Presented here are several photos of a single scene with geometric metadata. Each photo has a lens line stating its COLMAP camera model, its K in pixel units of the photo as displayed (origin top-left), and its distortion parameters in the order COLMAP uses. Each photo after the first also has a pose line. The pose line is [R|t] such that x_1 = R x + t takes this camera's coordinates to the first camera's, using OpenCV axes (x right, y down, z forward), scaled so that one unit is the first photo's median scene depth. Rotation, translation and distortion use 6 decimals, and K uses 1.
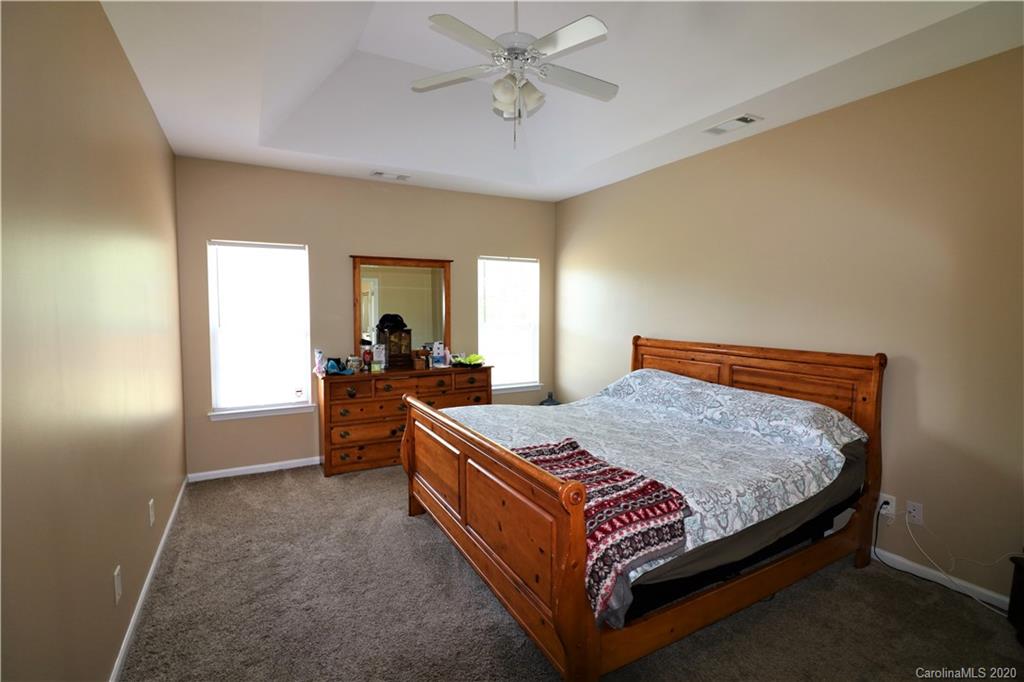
lens RADIAL K [[473.5, 0, 511.2], [0, 473.5, 337.2], [0, 0, 1]] dist [-0.016159, -0.000798]
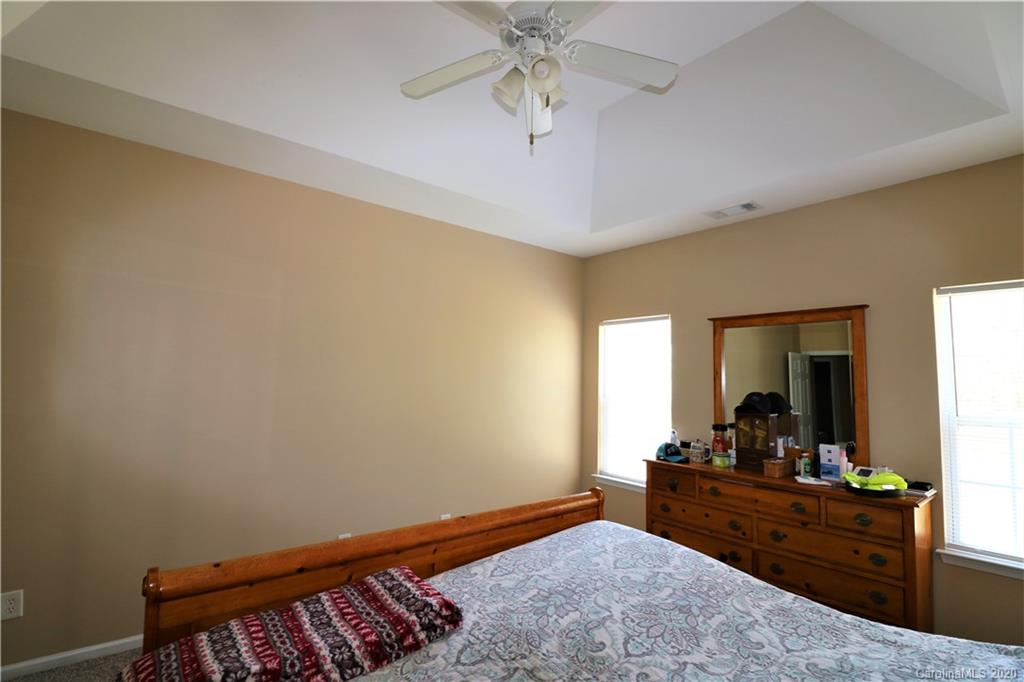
lens RADIAL K [[473.5, 0, 511.2], [0, 473.5, 337.2], [0, 0, 1]] dist [-0.016159, -0.000798]
pose [[0.186494, -0.082694, -0.978970, 0.440095], [-0.083130, 0.991550, -0.099593, -0.033031], [0.978933, 0.099955, 0.178044, 0.564995]]
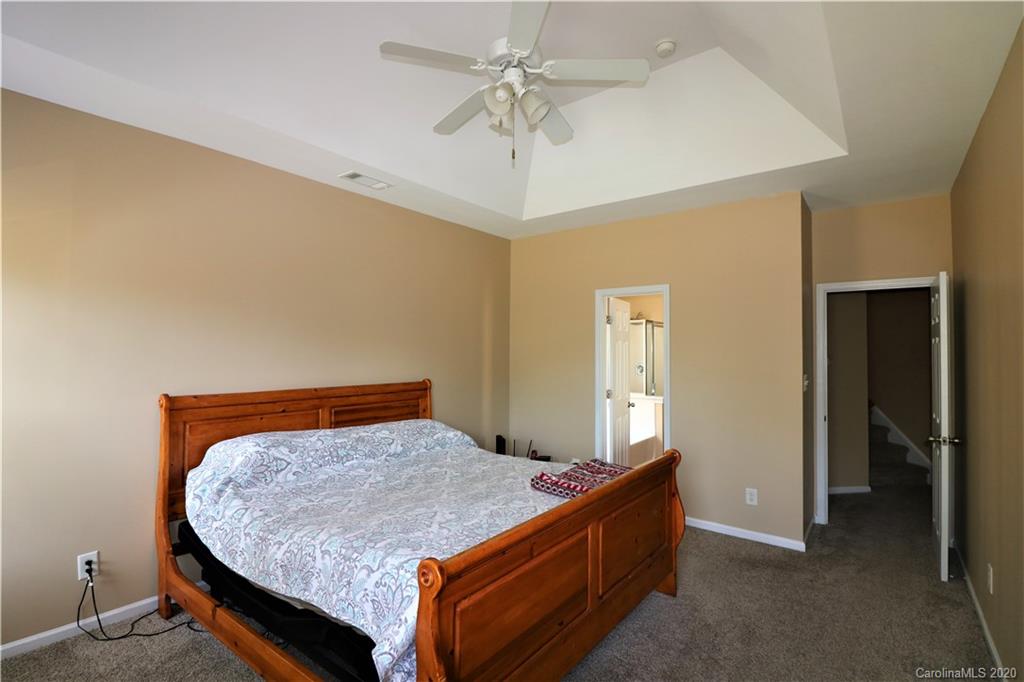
lens RADIAL K [[473.5, 0, 511.2], [0, 473.5, 337.2], [0, 0, 1]] dist [-0.016159, -0.000798]
pose [[-0.396655, 0.018805, 0.917775, -0.501296], [0.049394, 0.998779, 0.000883, -0.059335], [-0.916638, 0.045683, -0.397100, 0.881251]]
